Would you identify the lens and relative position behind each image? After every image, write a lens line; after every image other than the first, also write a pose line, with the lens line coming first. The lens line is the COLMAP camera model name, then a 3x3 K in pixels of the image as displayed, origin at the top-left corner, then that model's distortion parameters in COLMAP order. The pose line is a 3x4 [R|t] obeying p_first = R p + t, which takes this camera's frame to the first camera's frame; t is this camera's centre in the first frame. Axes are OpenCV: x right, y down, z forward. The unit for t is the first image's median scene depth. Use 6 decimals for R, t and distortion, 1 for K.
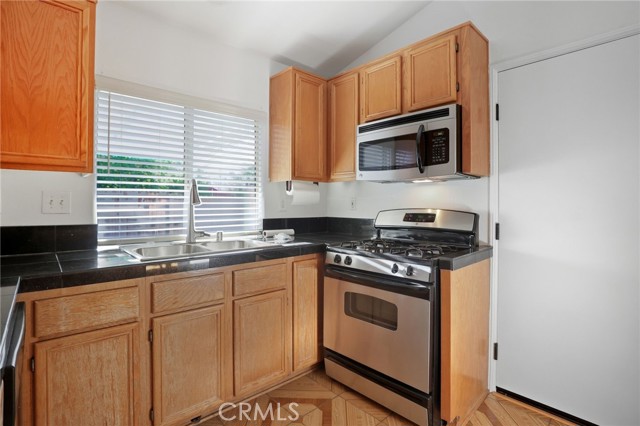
lens RADIAL K [[318.0, 0, 320.9], [0, 318.0, 207.9], [0, 0, 1]] dist [-0.020609, -0.000656]
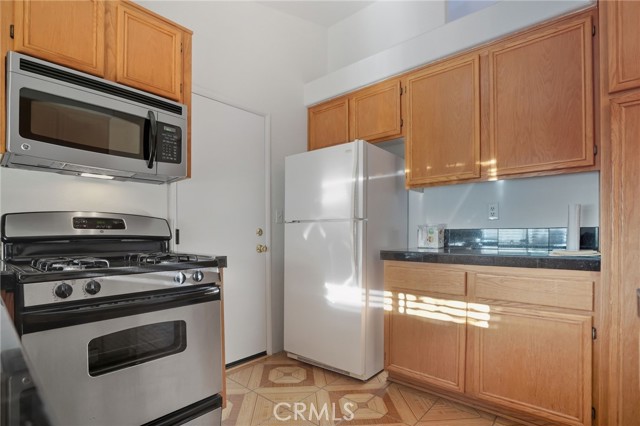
lens RADIAL K [[318.0, 0, 320.7], [0, 318.0, 236.8], [0, 0, 1]] dist [-0.020609, -0.000656]
pose [[-0.104504, -0.013024, 0.994439, -0.555556], [0.007138, 0.999879, 0.013845, 0.063024], [-0.994499, 0.008545, -0.104398, 0.628485]]
